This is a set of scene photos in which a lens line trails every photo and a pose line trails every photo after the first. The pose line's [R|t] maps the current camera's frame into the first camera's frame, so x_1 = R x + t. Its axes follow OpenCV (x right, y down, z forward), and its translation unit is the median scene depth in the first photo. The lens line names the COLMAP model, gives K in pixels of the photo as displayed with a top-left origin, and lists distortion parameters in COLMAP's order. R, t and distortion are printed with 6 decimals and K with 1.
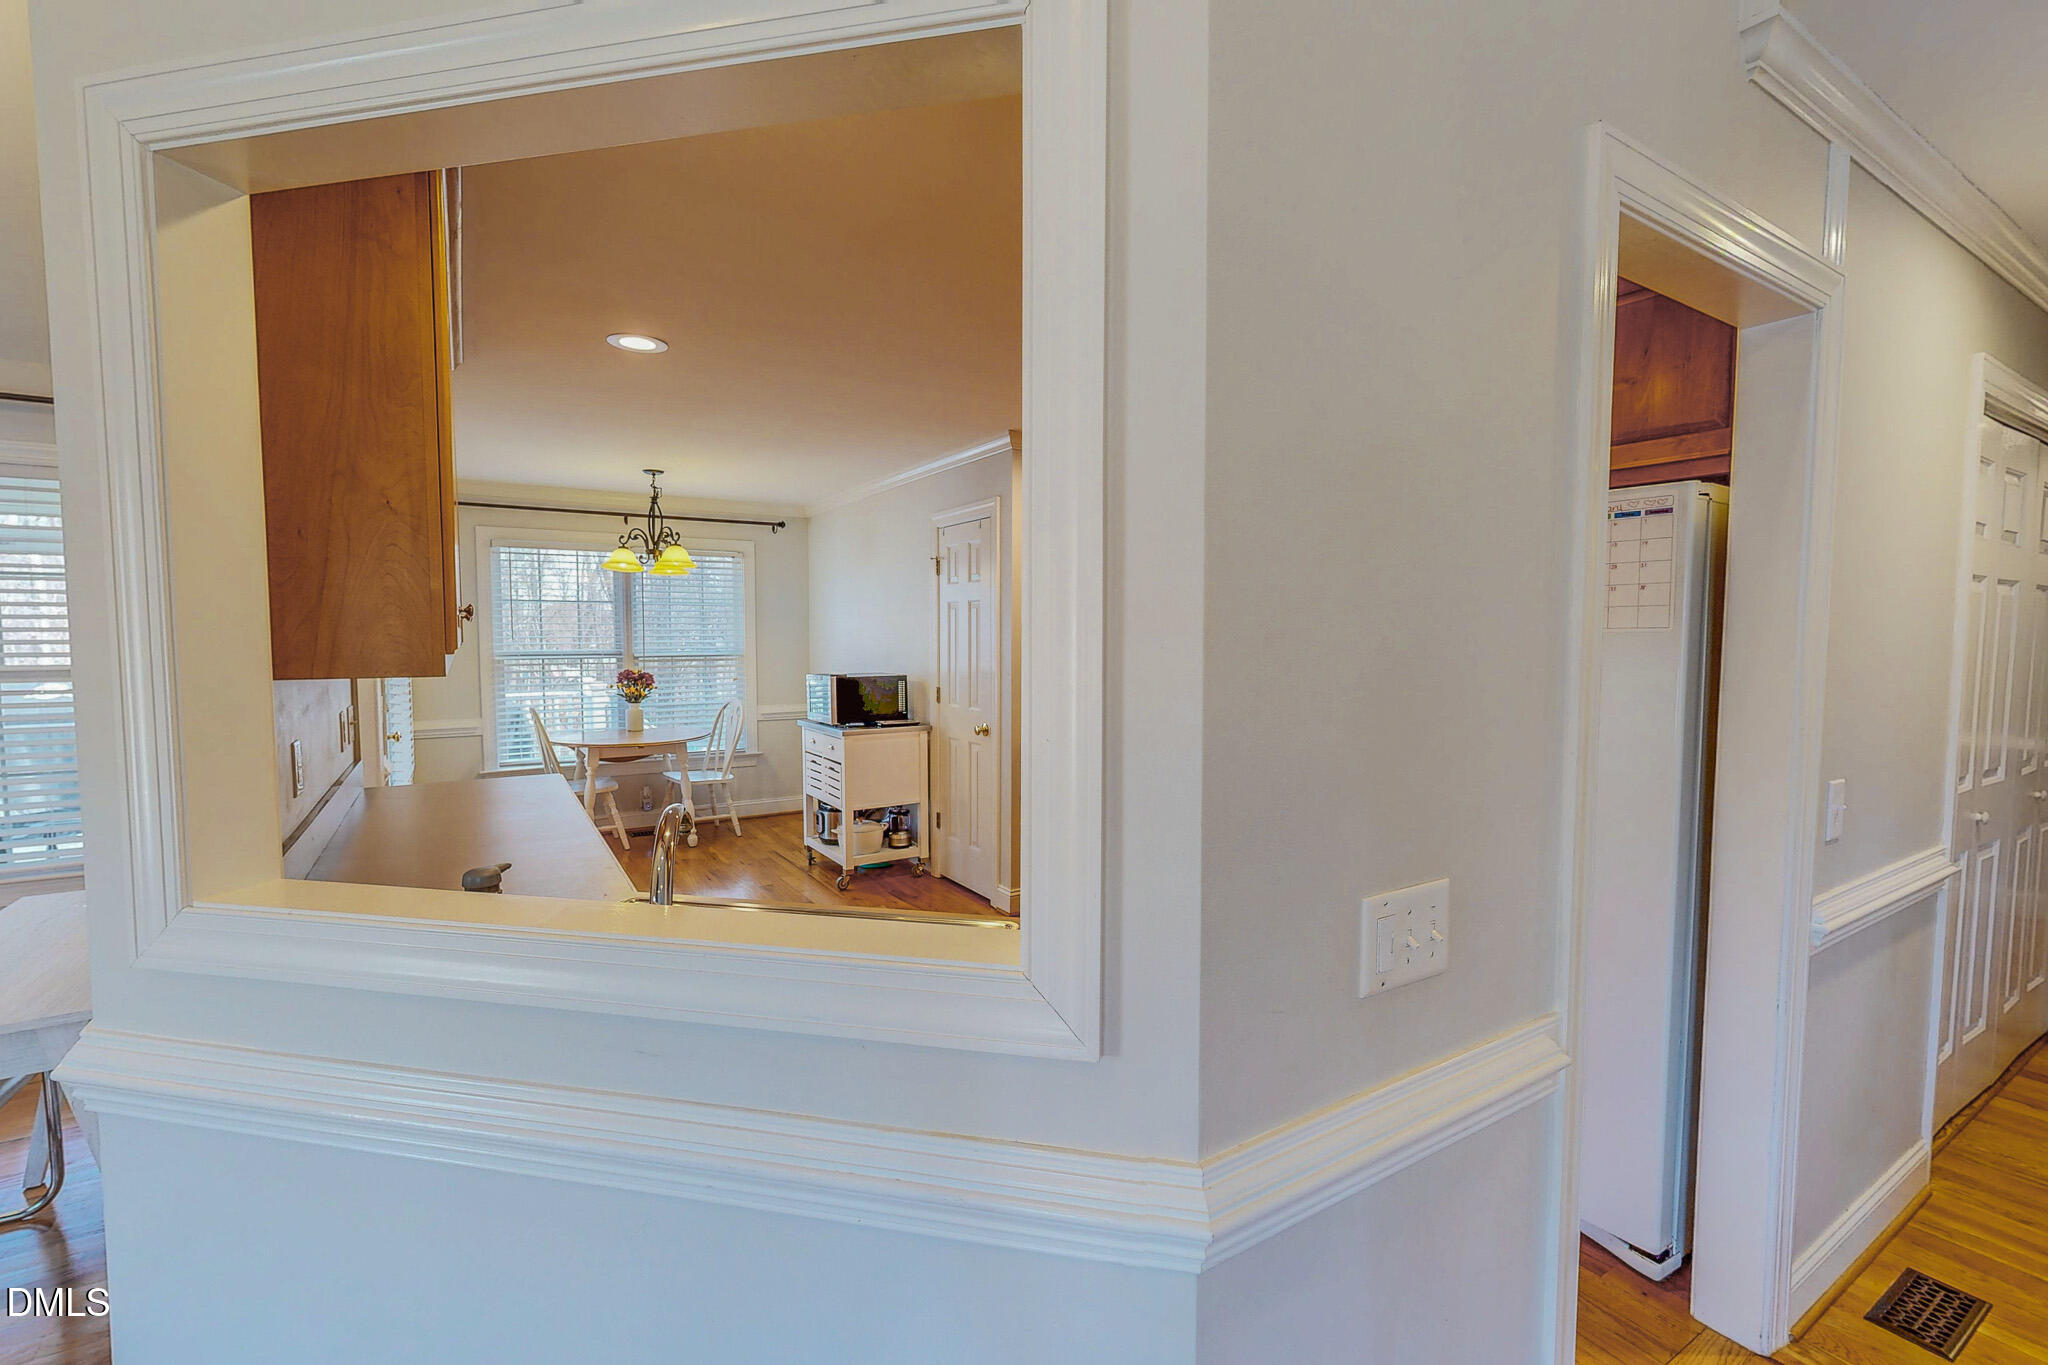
lens RADIAL K [[888.3, 0, 1023.1], [0, 888.3, 674.4], [0, 0, 1]] dist [0.000330, -0.000125]
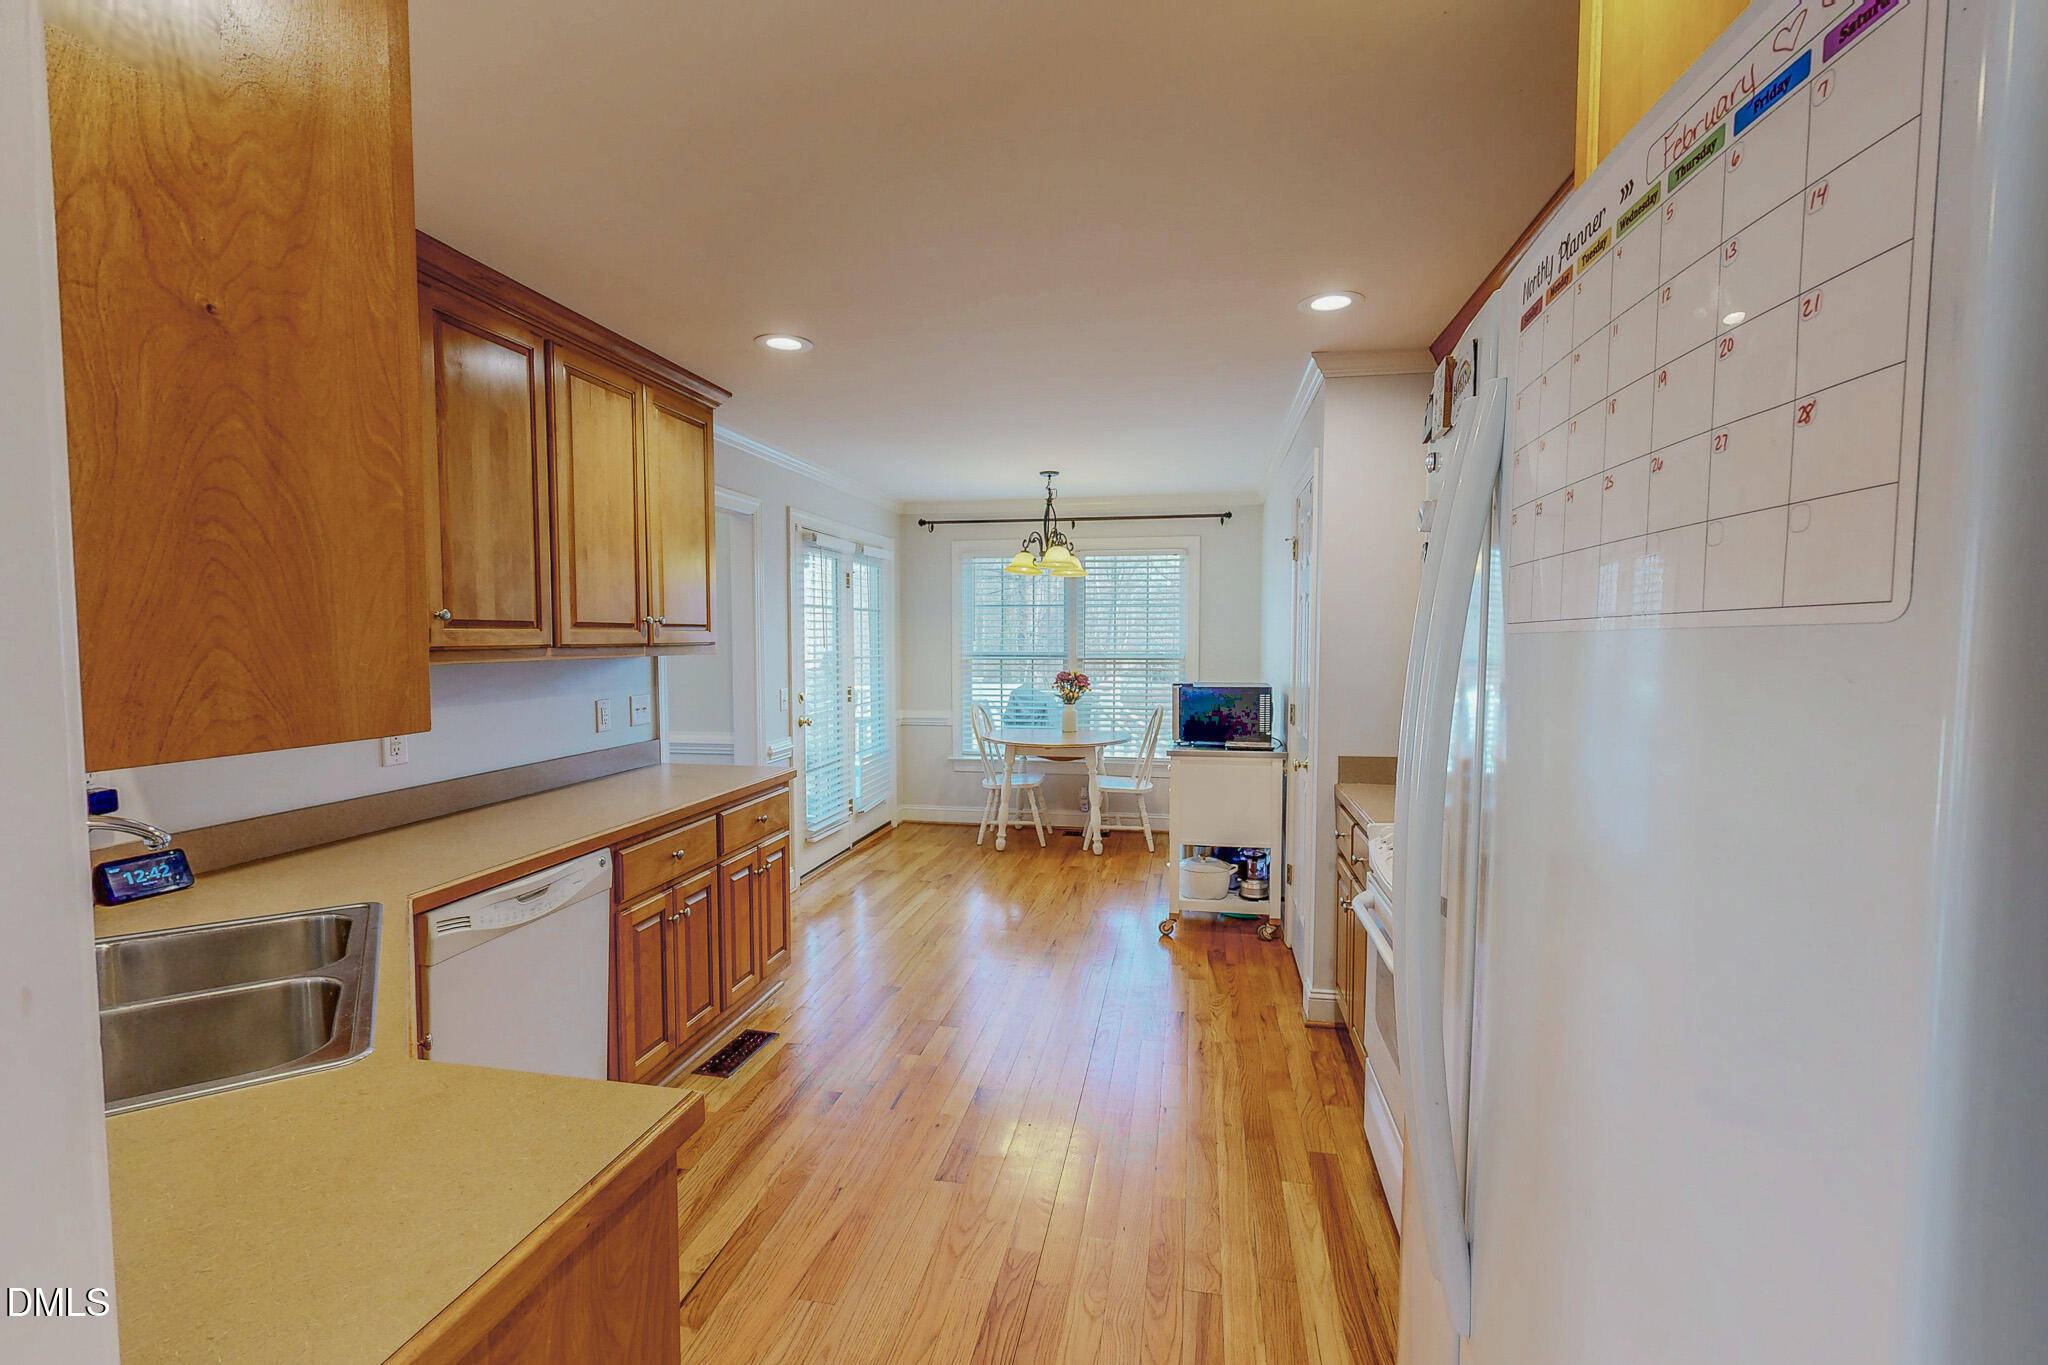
lens RADIAL K [[888.3, 0, 1024.0], [0, 888.3, 679.4], [0, 0, 1]] dist [0.000330, -0.000125]
pose [[0.732428, 0.033846, -0.680002, 0.248611], [-0.031699, 0.999376, 0.015599, -0.011825], [0.680106, 0.010130, 0.733044, 0.252282]]
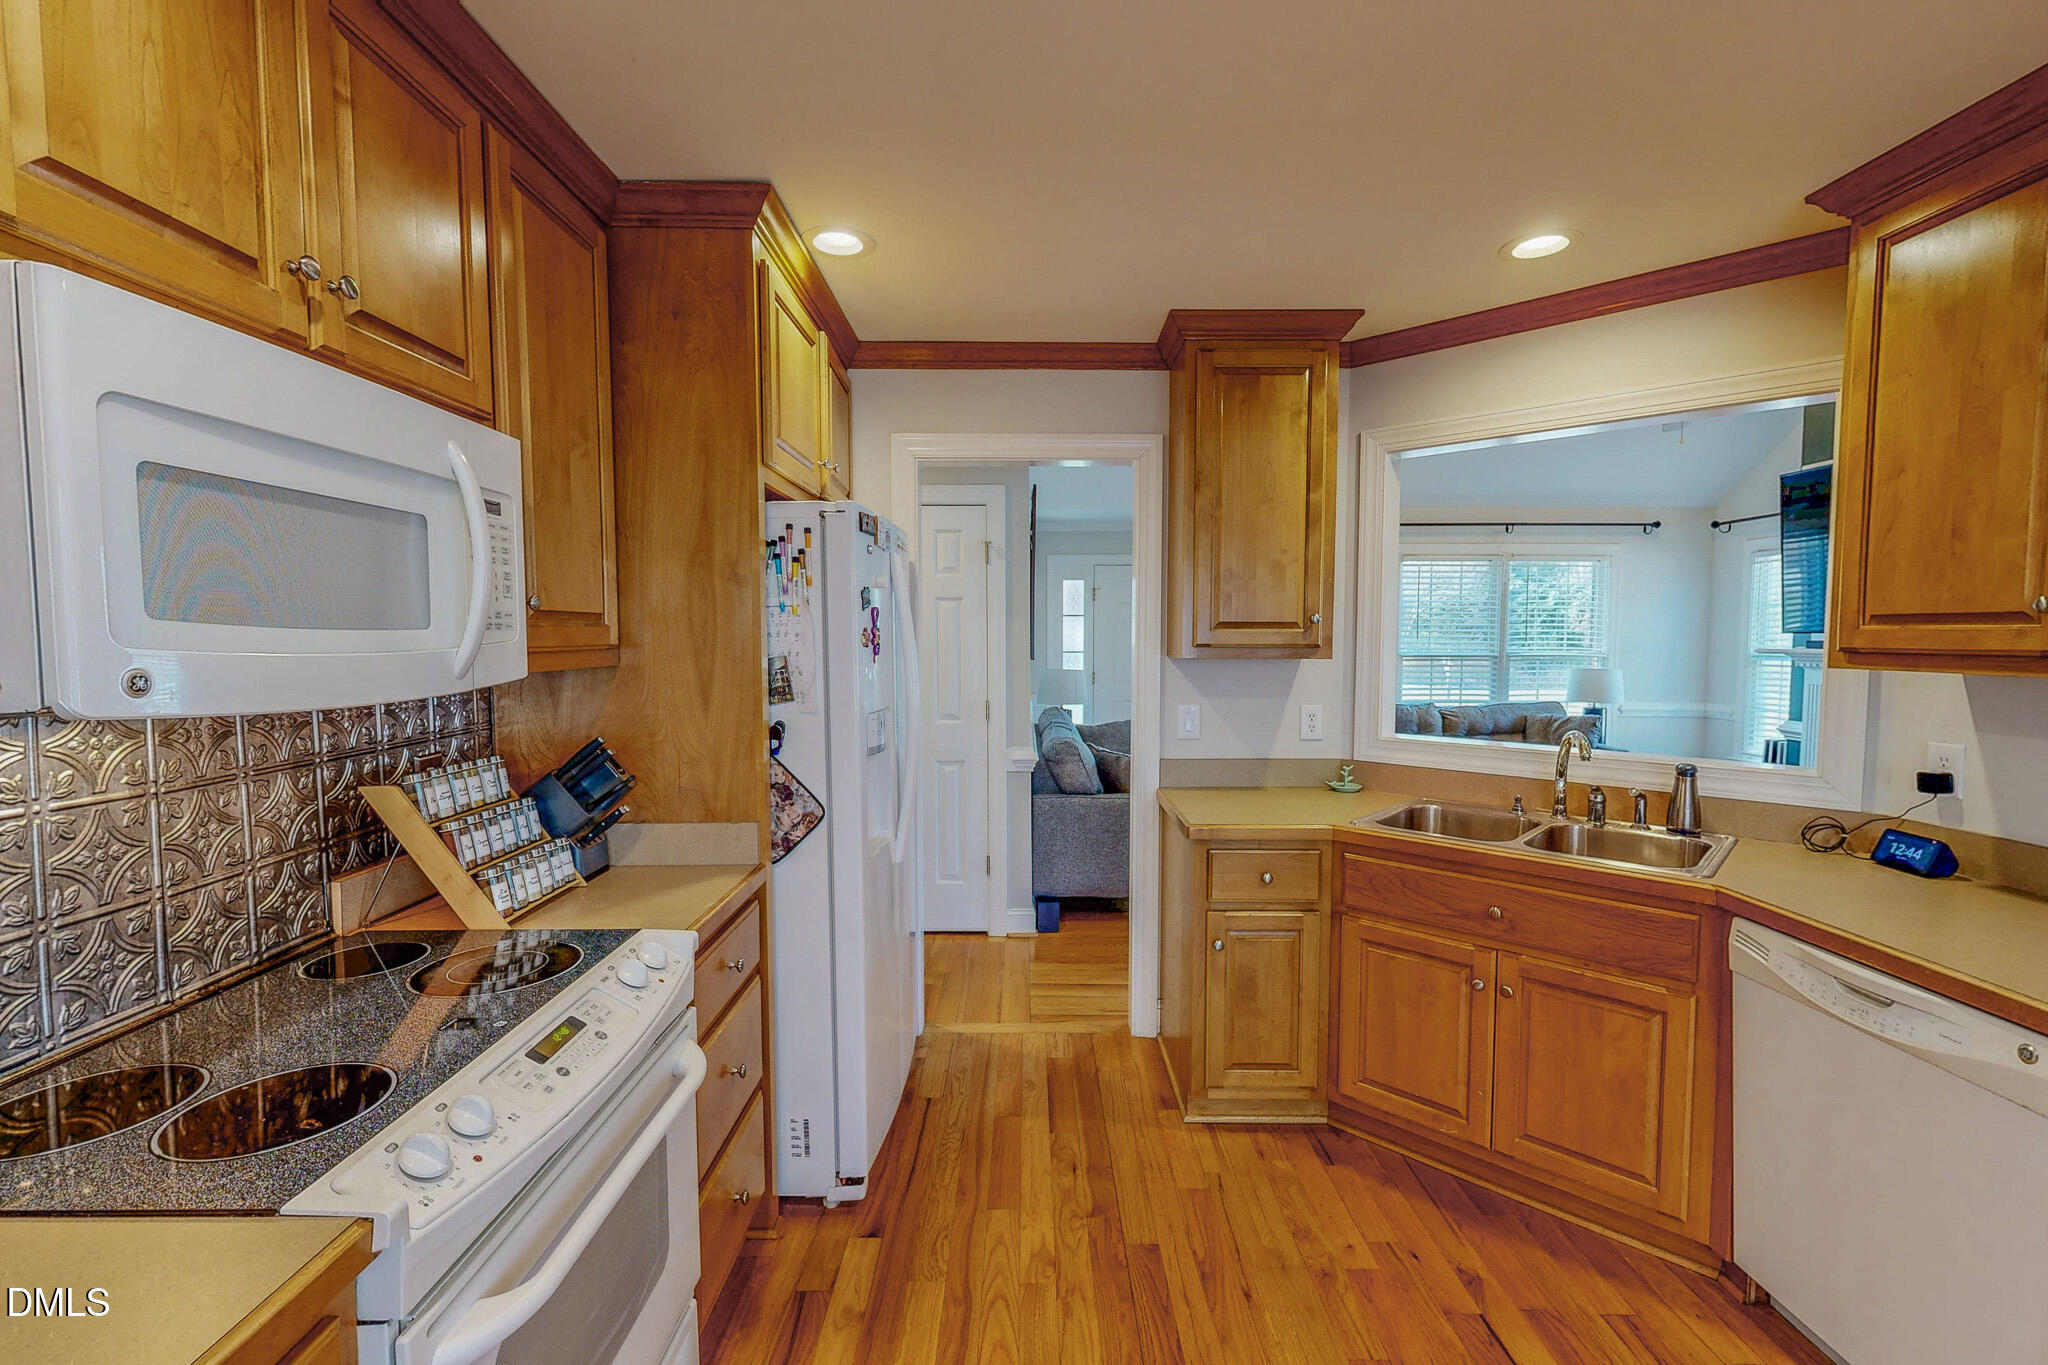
lens RADIAL K [[888.3, 0, 1026.3], [0, 888.3, 686.9], [0, 0, 1]] dist [0.000330, -0.000125]
pose [[-0.847681, -0.031993, 0.529540, -0.101619], [0.023939, 0.994856, 0.098427, -0.035745], [-0.529965, 0.096112, -0.842555, 0.773697]]
